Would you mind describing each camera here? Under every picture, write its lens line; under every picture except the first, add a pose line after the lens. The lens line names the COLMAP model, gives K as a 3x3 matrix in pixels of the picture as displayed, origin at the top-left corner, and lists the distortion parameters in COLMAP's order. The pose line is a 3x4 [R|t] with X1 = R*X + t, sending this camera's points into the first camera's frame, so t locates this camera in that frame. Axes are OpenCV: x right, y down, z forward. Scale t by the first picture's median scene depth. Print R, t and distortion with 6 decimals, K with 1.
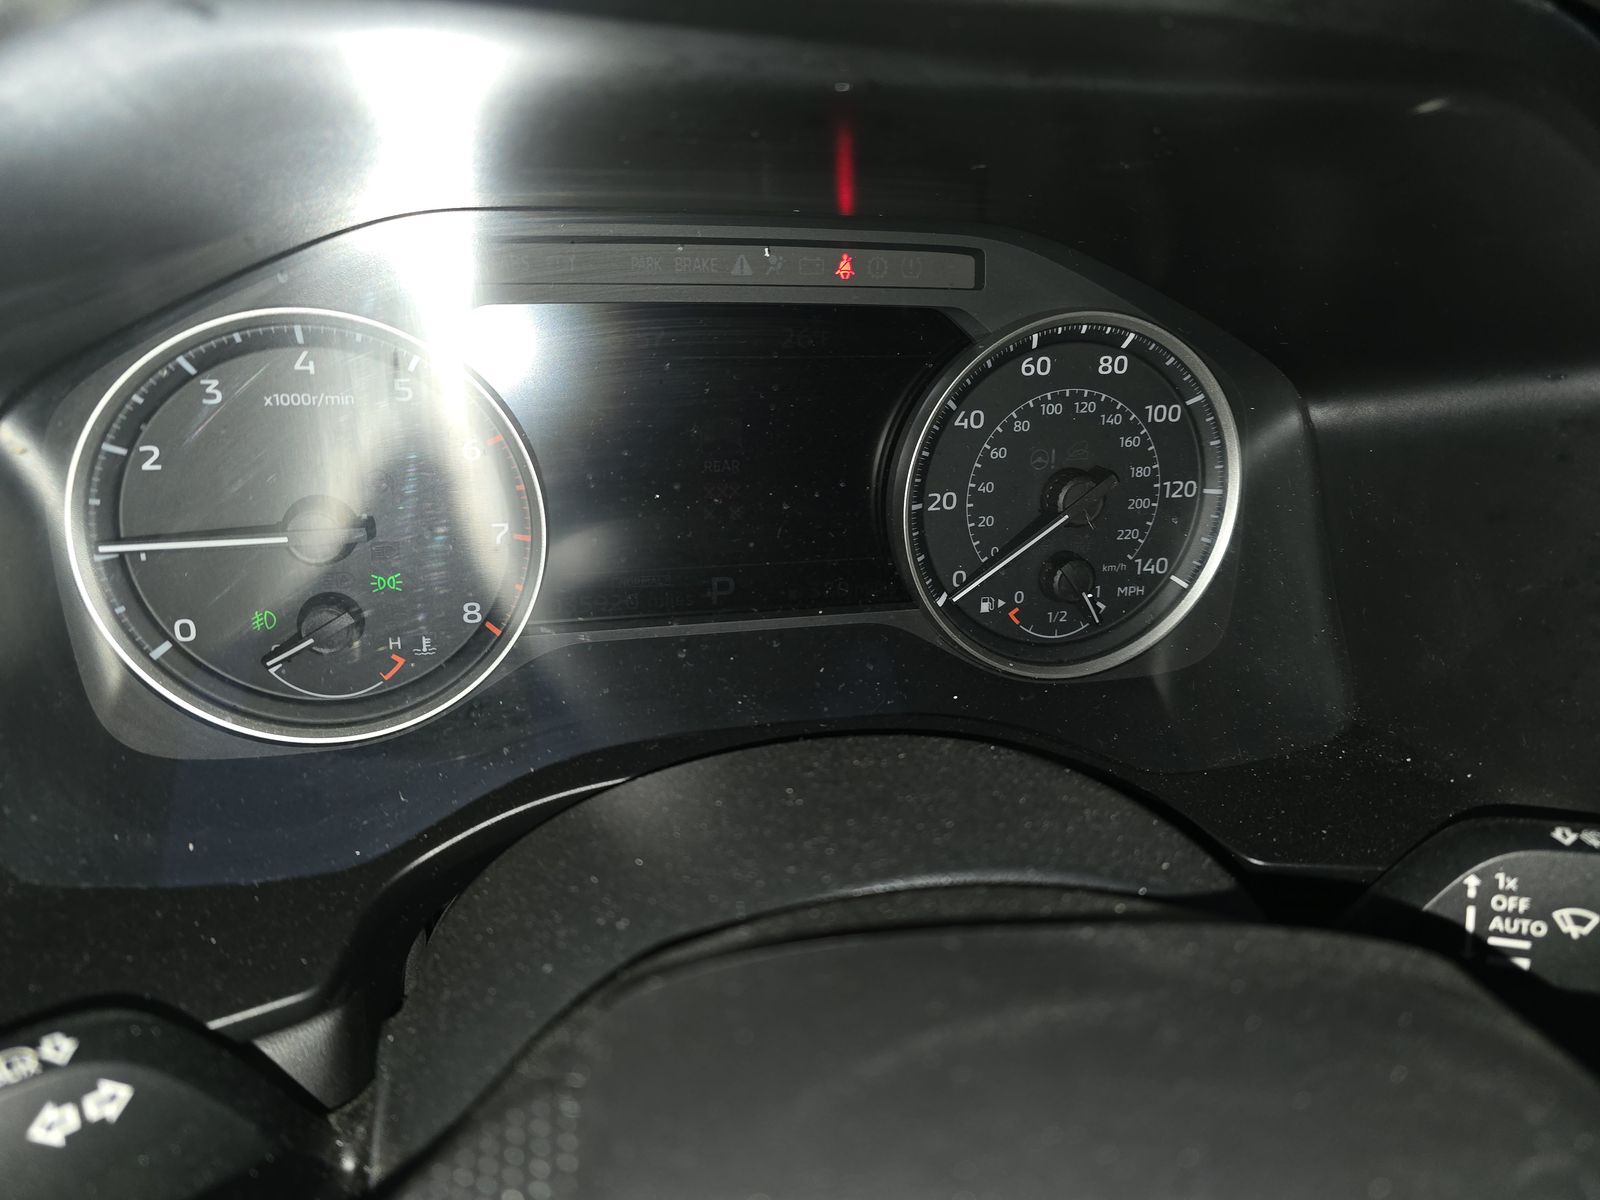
lens RADIAL K [[1065.9, 0, 808.9], [0, 1065.9, 598.1], [0, 0, 1]] dist [0.057295, -0.037736]
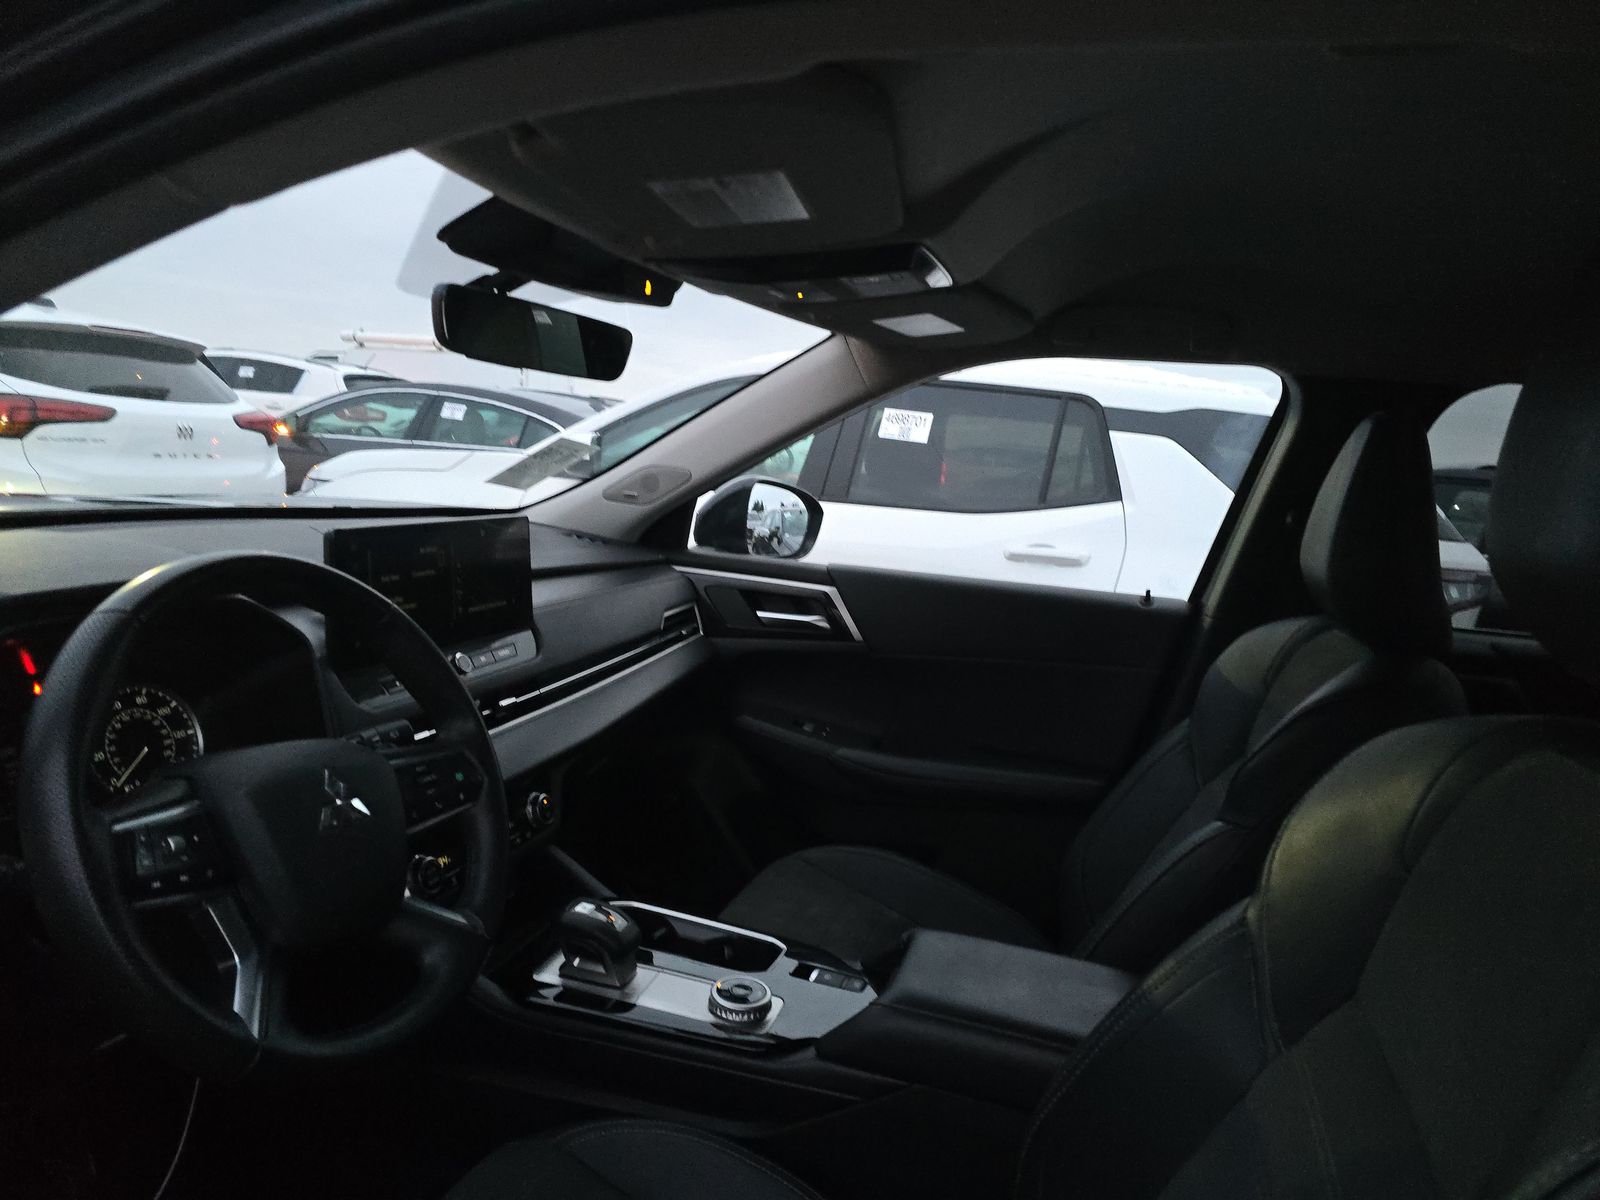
lens RADIAL K [[1065.9, 0, 793.7], [0, 1065.9, 600.7], [0, 0, 1]] dist [0.057295, -0.037736]
pose [[0.524904, -0.171343, 0.833737, -1.227141], [0.466004, 0.877531, -0.113044, 0.725386], [-0.712261, 0.447862, 0.540467, -2.039947]]
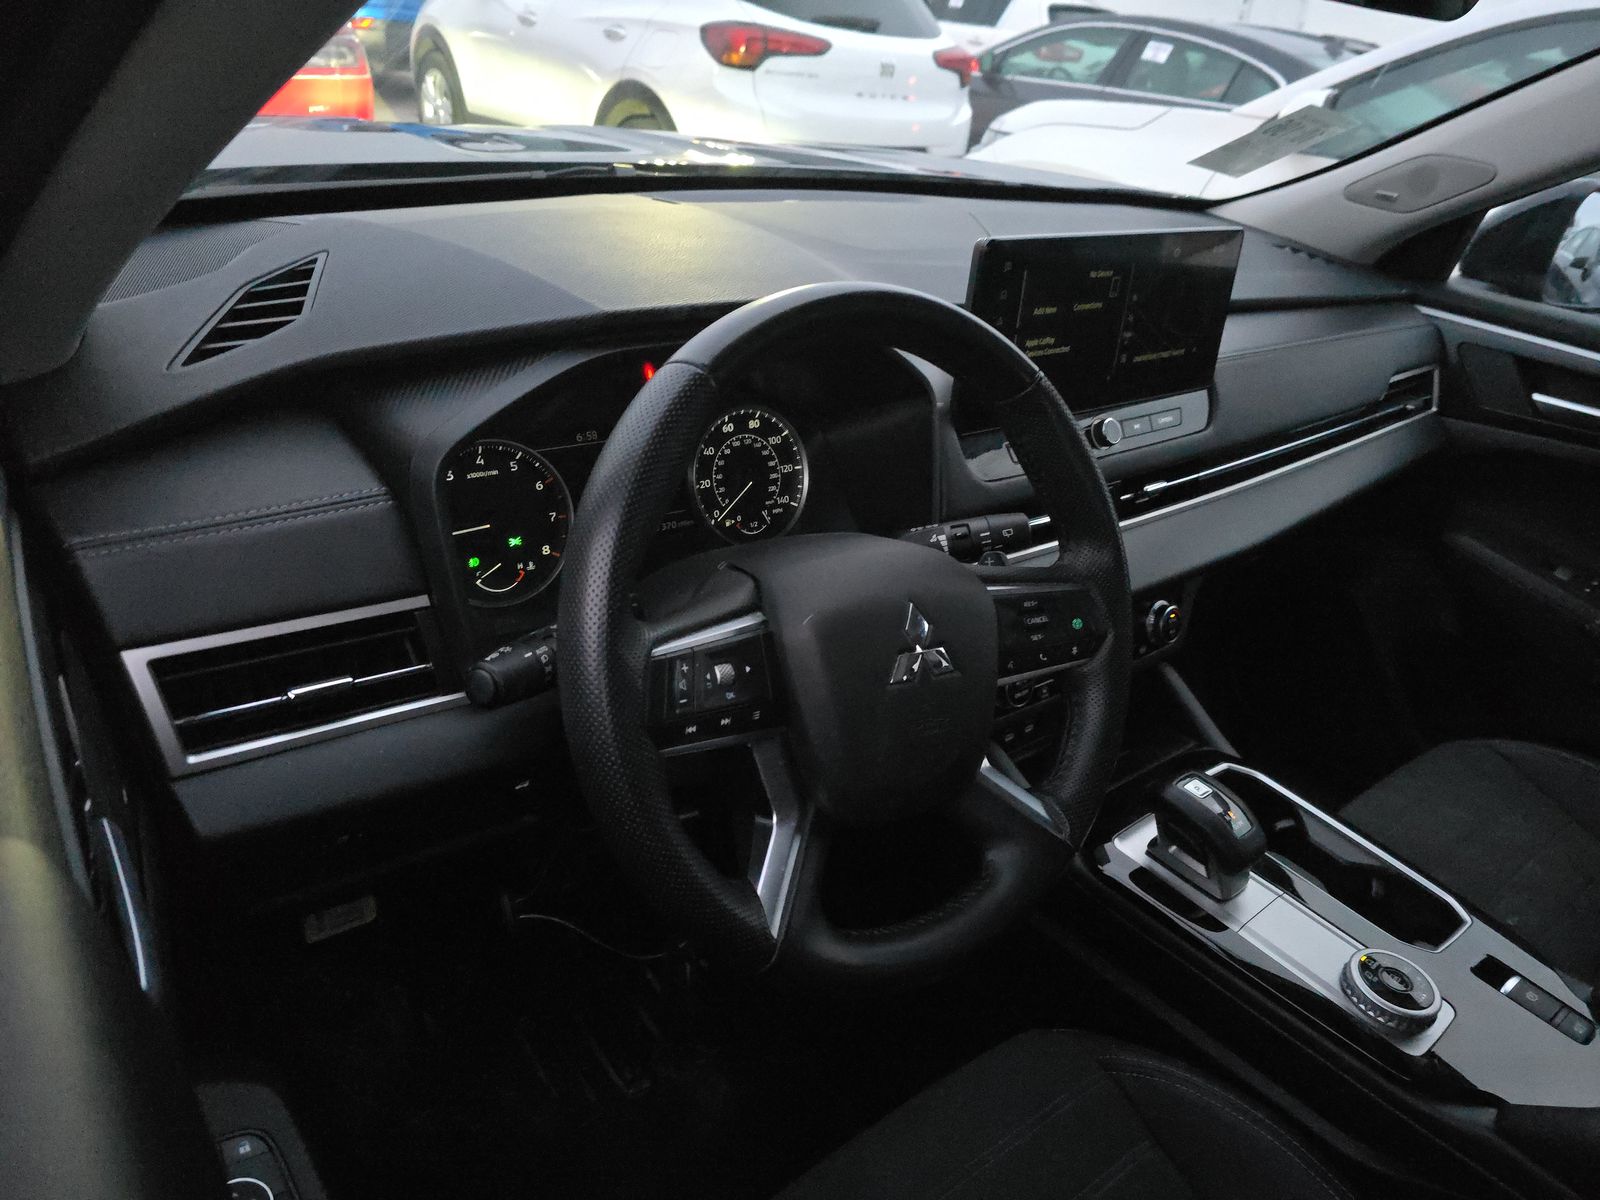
lens RADIAL K [[1065.9, 0, 817.7], [0, 1065.9, 609.6], [0, 0, 1]] dist [0.057295, -0.037736]
pose [[0.902324, -0.195787, 0.384031, -0.667415], [0.220683, 0.975111, -0.021386, 0.314894], [-0.370285, 0.104046, 0.923073, -1.420212]]
